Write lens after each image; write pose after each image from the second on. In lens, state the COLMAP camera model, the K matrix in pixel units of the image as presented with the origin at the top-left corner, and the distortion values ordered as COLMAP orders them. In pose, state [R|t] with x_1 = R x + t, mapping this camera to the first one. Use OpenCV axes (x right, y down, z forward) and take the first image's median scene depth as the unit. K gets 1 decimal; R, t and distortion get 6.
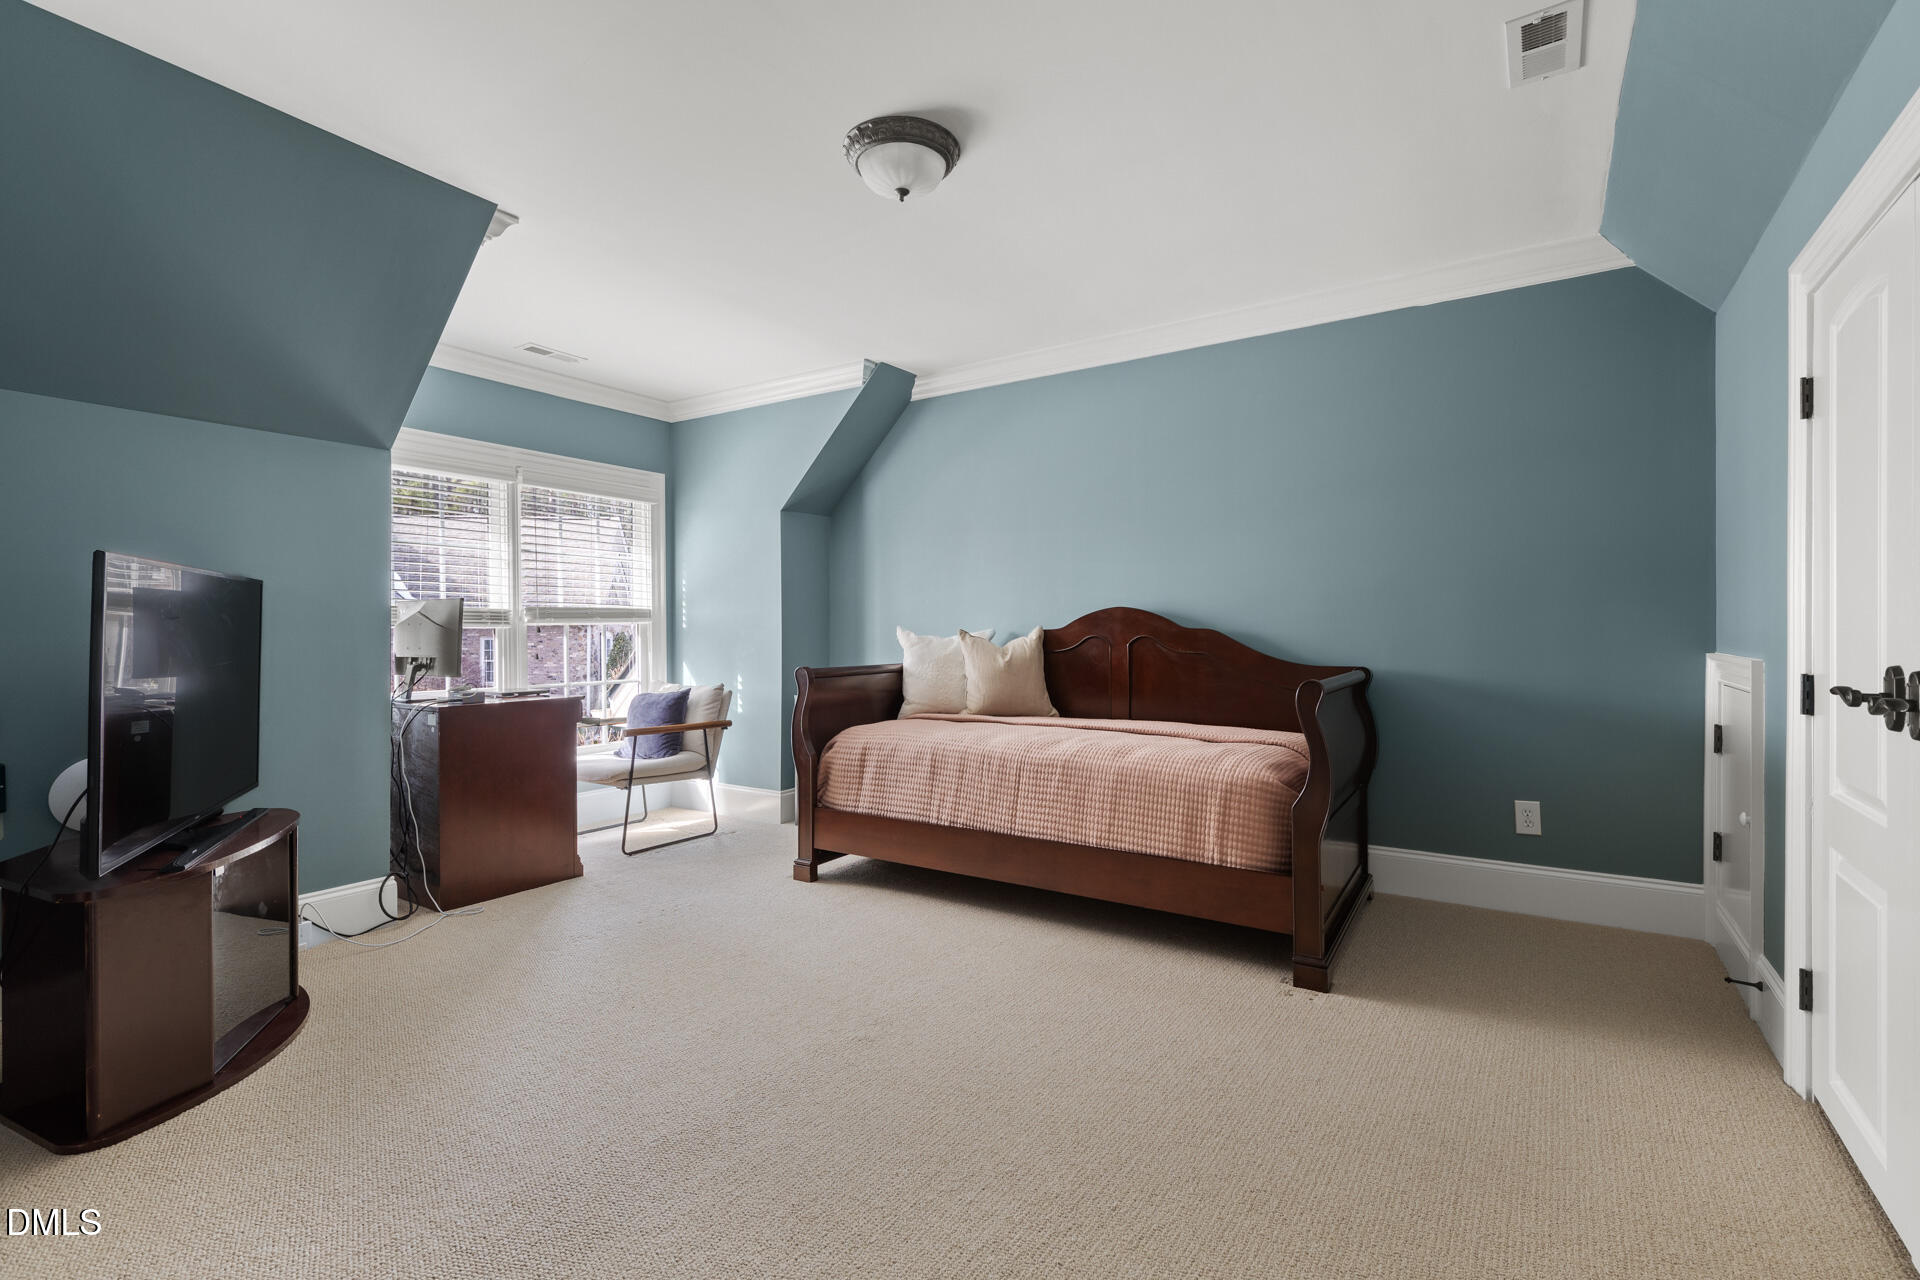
lens RADIAL K [[873.8, 0, 962.3], [0, 873.8, 636.4], [0, 0, 1]] dist [0.002790, 0.000157]
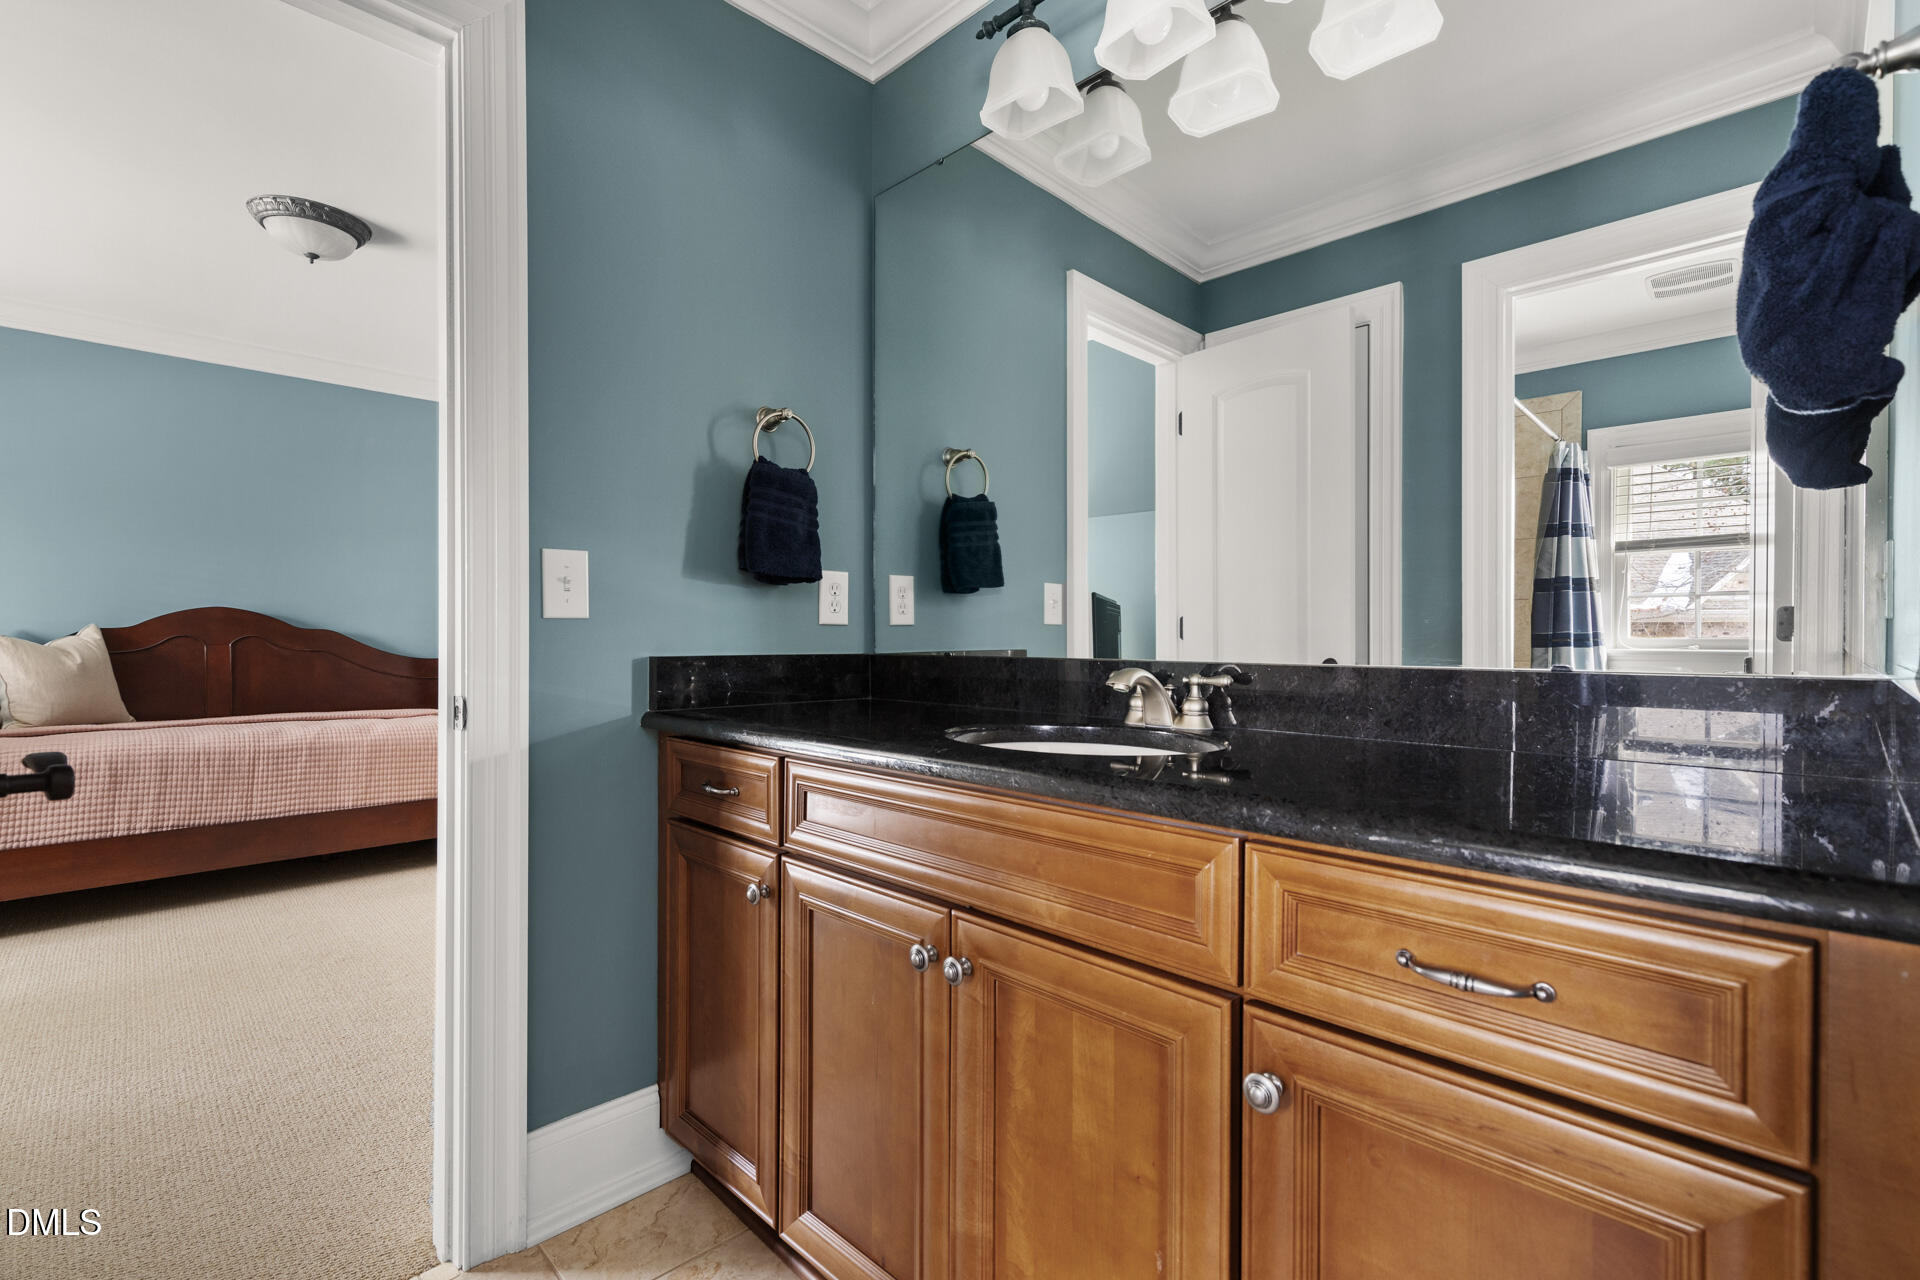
lens RADIAL K [[873.8, 0, 959.9], [0, 873.8, 643.2], [0, 0, 1]] dist [0.002790, 0.000157]
pose [[0.208475, -0.009485, 0.977982, -0.769741], [0.002345, 0.999955, 0.009198, 0.001914], [-0.978025, 0.000376, 0.208488, -0.072180]]
